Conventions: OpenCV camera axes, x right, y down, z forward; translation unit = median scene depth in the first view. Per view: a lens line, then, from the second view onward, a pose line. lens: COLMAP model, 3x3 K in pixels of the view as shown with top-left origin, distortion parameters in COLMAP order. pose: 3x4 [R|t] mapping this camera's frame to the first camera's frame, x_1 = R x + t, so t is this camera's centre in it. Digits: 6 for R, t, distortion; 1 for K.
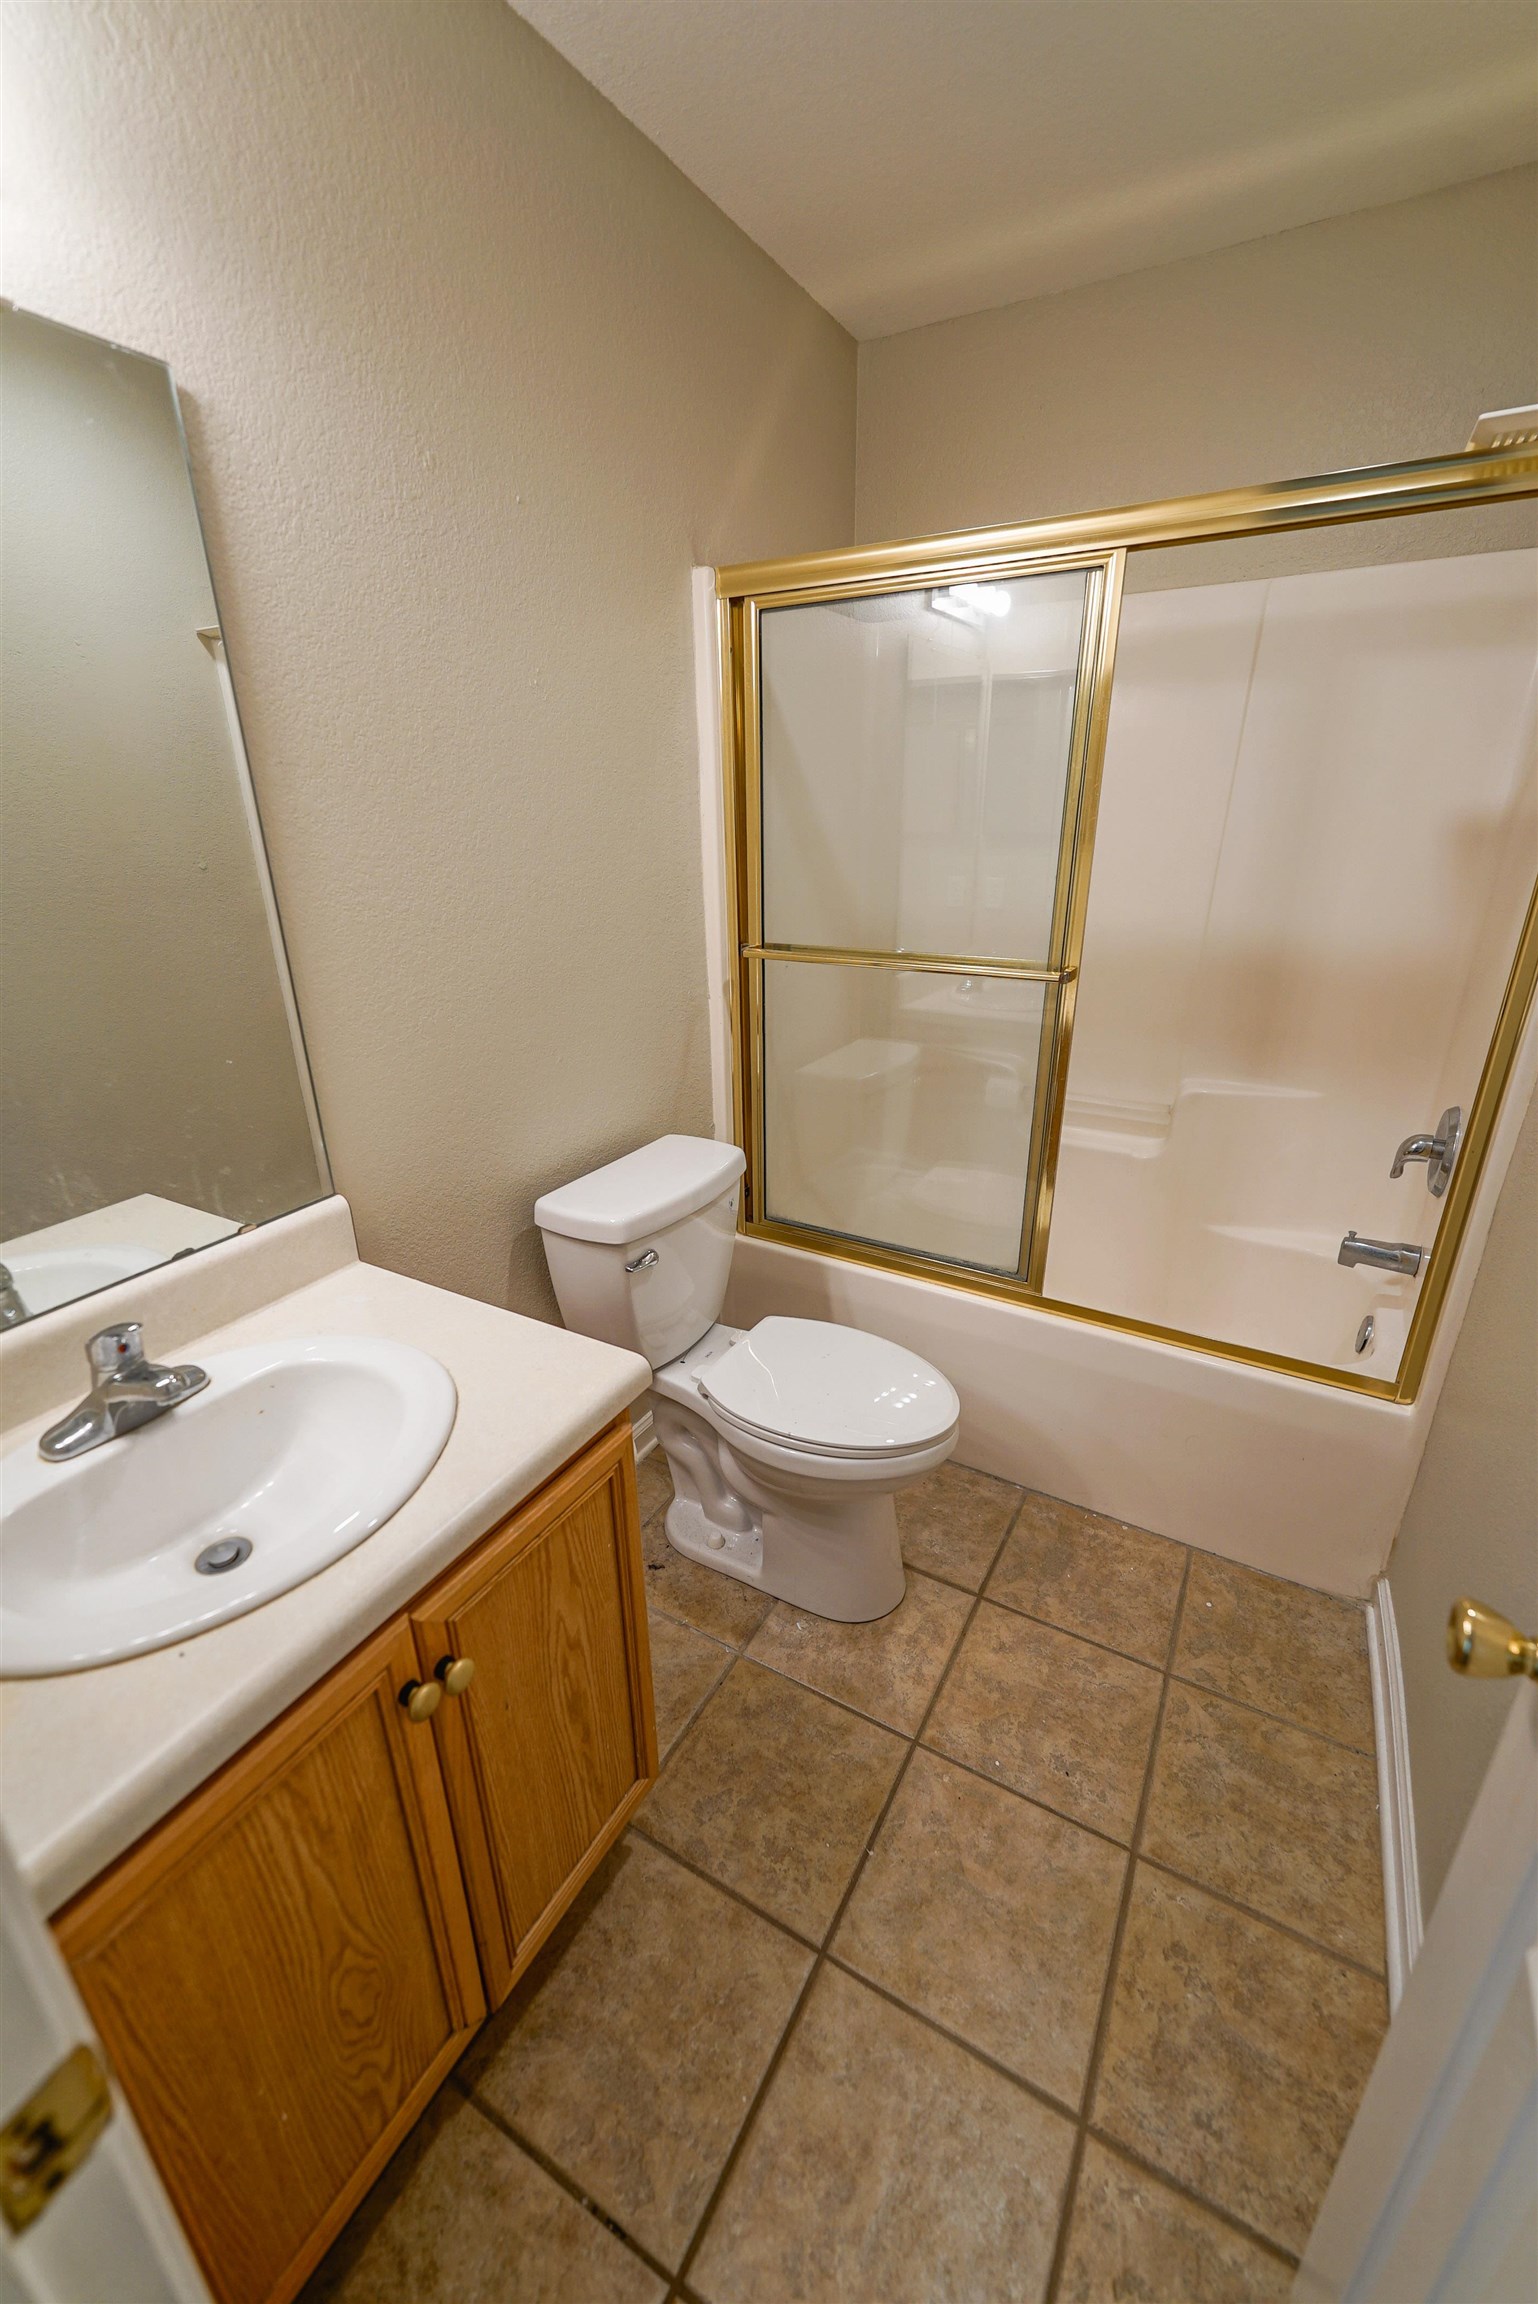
lens RADIAL K [[917.4, 0, 769.0], [0, 917.4, 1152.0], [0, 0, 1]] dist [0.001823, 0.000188]
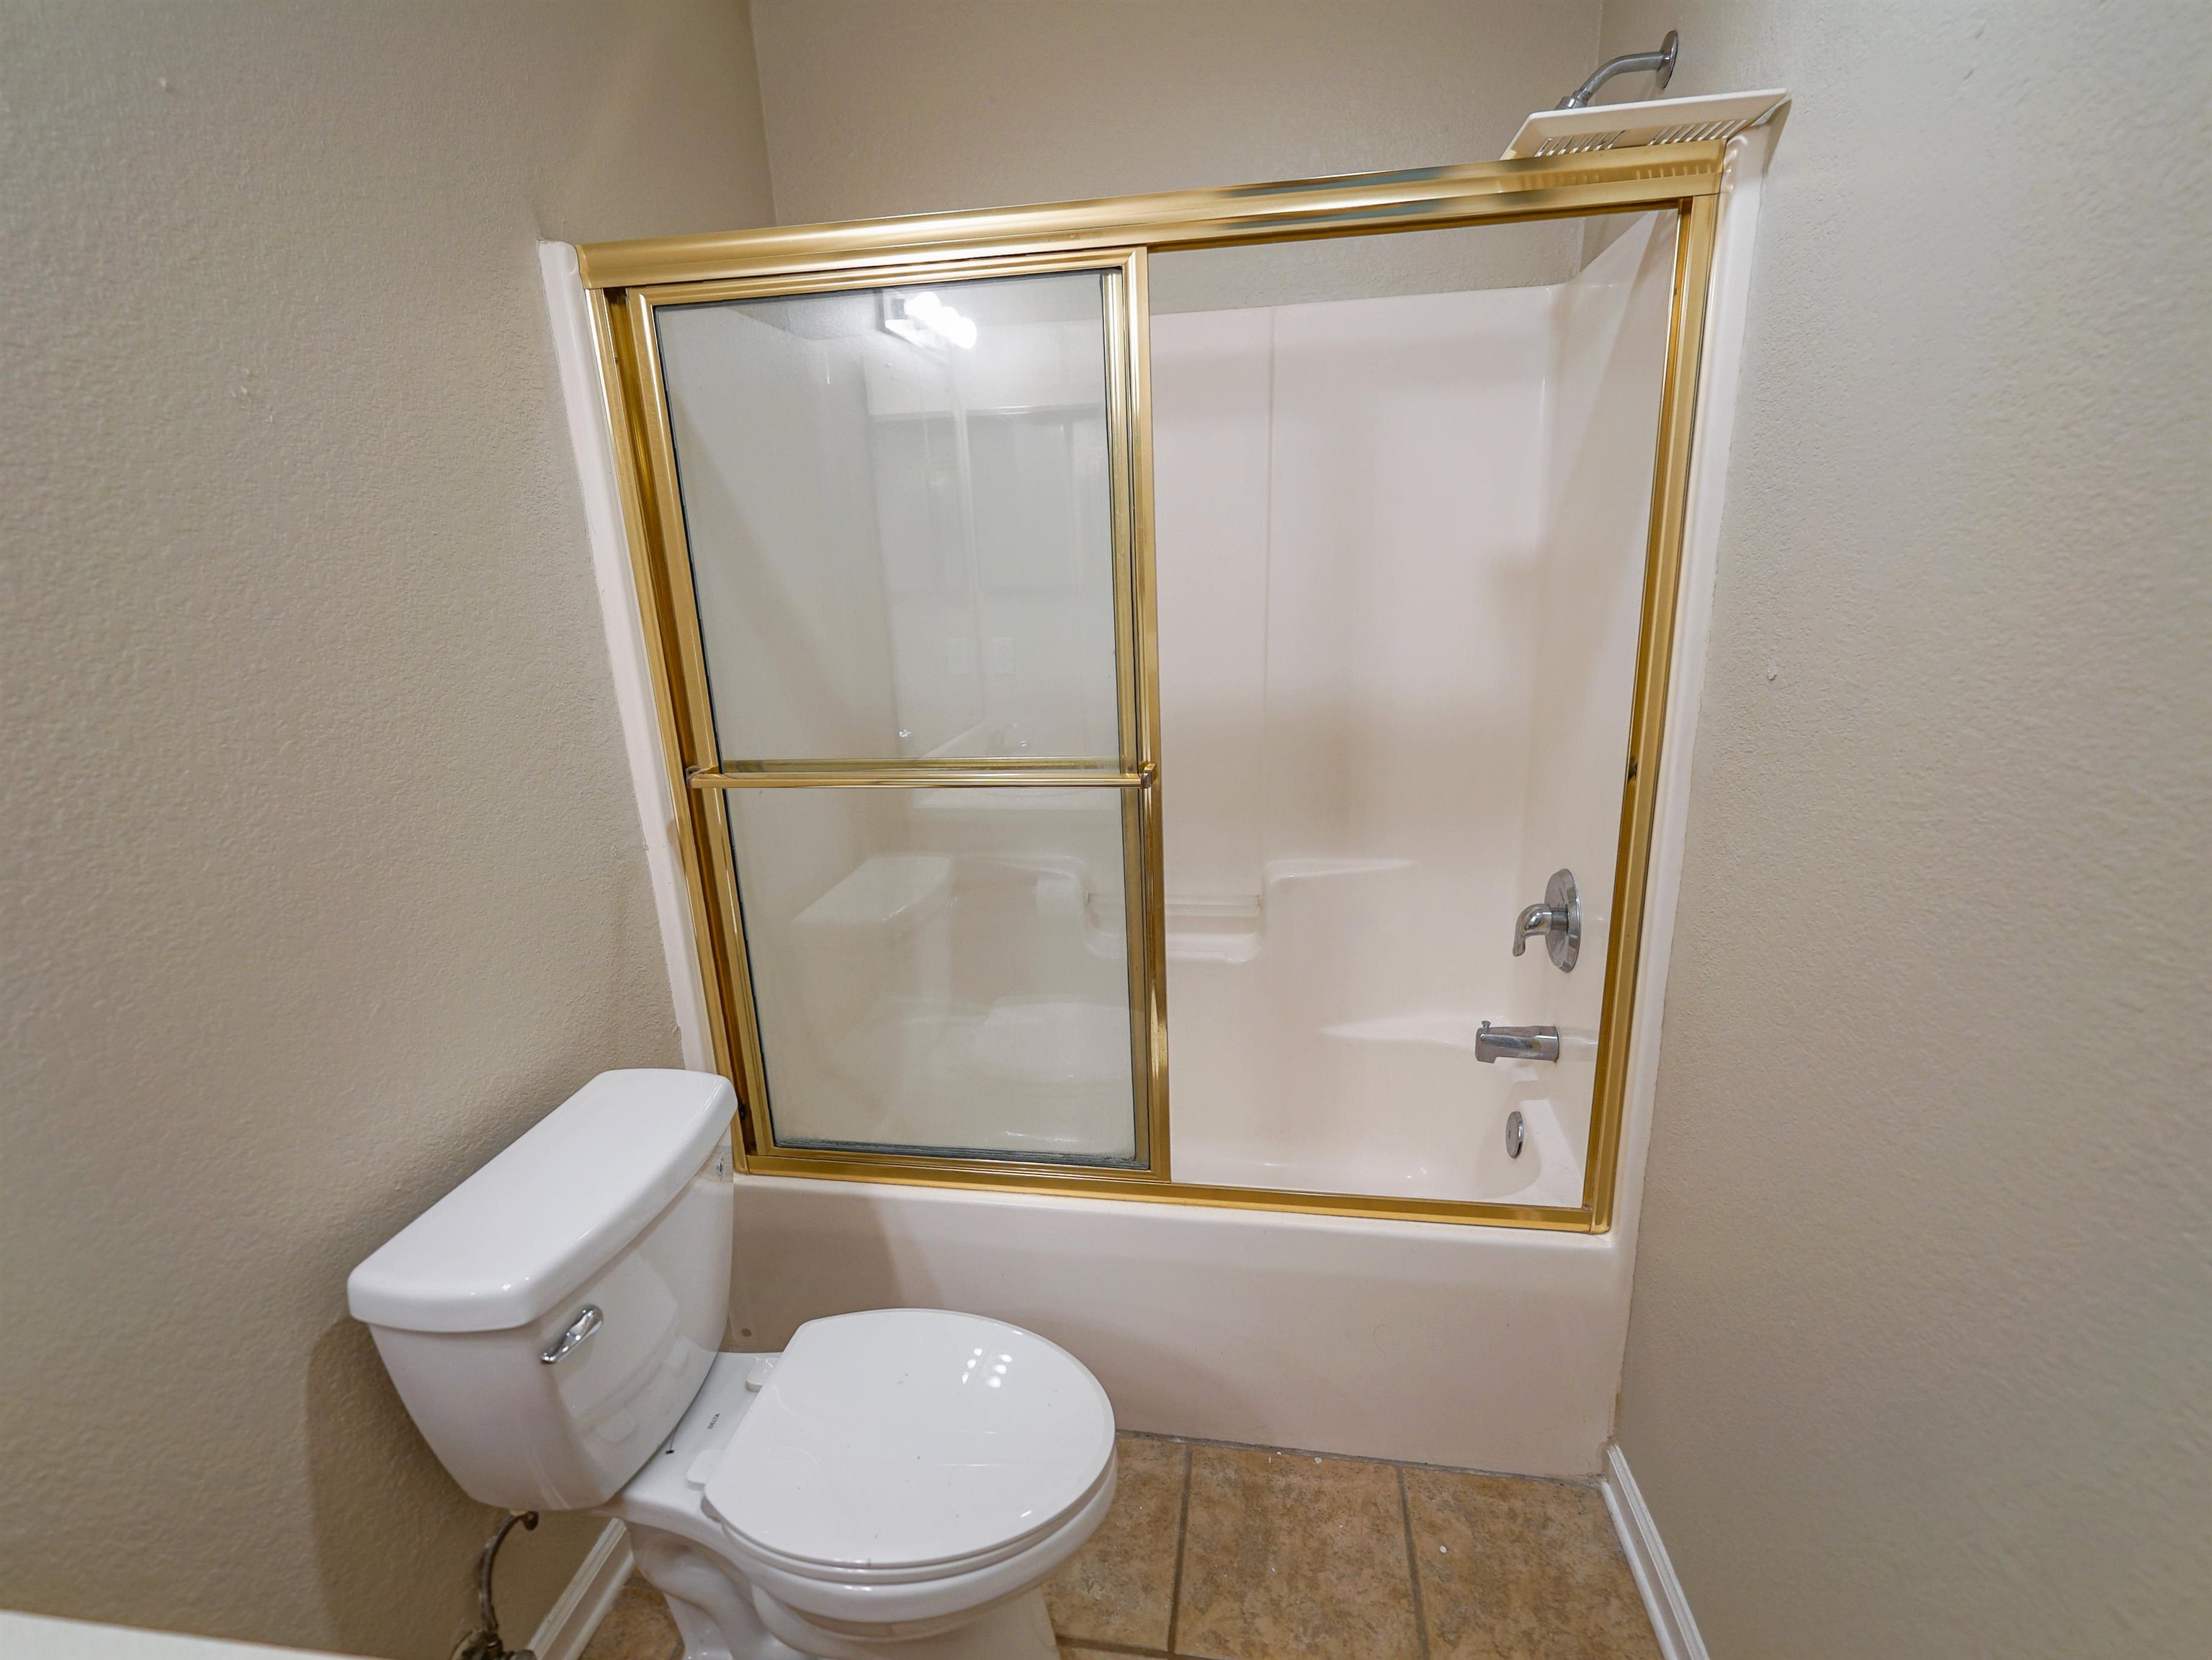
lens RADIAL K [[995.1, 0, 1114.6], [0, 995.1, 816.9], [0, 0, 1]] dist [0.002410, 0.000465]
pose [[0.929191, -0.124395, 0.348038, 0.003825], [0.158221, 0.984891, -0.070402, -0.092726], [-0.334022, 0.120484, 0.934833, 0.208251]]
